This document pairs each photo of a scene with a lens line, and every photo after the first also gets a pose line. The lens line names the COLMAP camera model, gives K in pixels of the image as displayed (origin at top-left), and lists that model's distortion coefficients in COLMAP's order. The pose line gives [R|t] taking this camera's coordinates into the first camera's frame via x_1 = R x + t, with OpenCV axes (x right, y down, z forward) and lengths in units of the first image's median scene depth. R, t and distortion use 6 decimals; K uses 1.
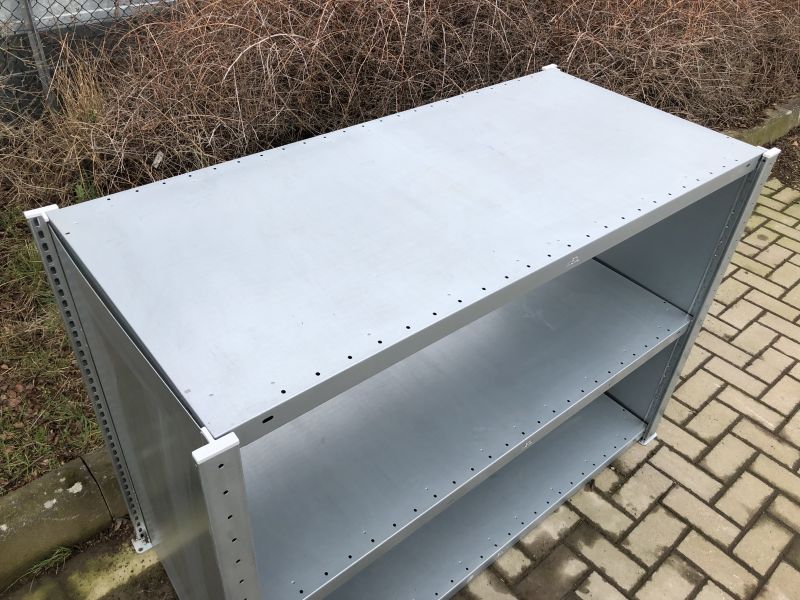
lens RADIAL K [[655.3, 0, 397.6], [0, 655.3, 294.7], [0, 0, 1]] dist [0.008027, 0.005376]
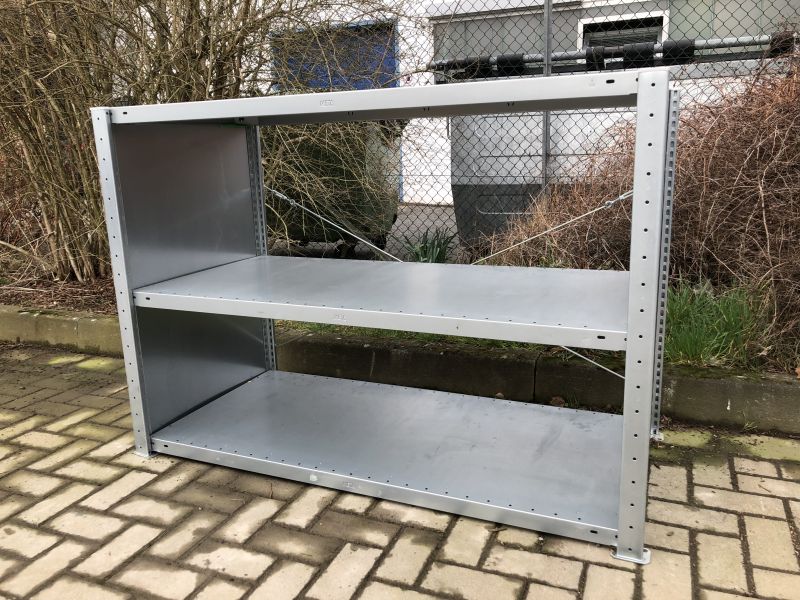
lens RADIAL K [[655.3, 0, 397.6], [0, 655.3, 294.7], [0, 0, 1]] dist [0.008027, 0.005376]
pose [[0.440898, 0.145349, -0.885710, 0.924115], [-0.511531, 0.851549, -0.114892, 0.208060], [0.737527, 0.503723, 0.449797, 0.427410]]
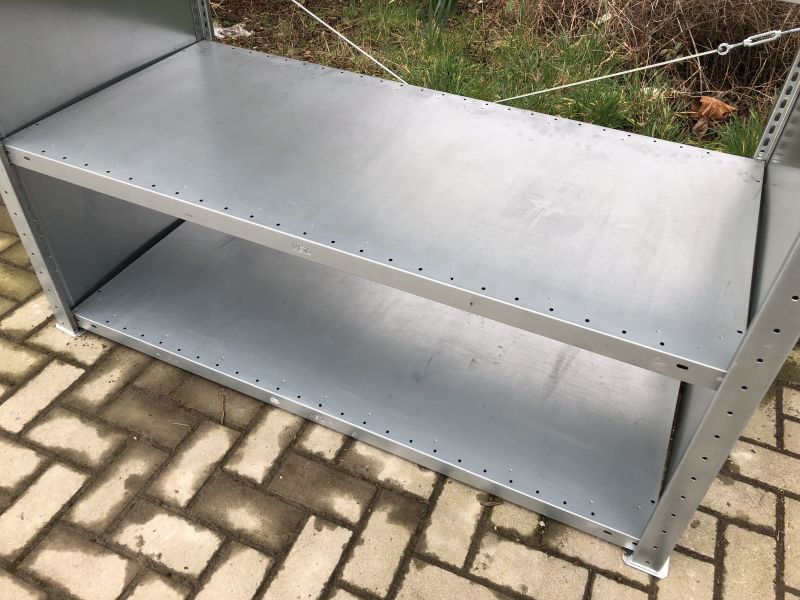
lens RADIAL K [[647.1, 0, 407.6], [0, 647.1, 301.6], [0, 0, 1]] dist [0.011526, 0.000005]
pose [[0.434261, 0.579505, -0.689631, 0.606998], [-0.564090, 0.771837, 0.293376, -0.008280], [0.702296, 0.261612, 0.662072, 0.470249]]
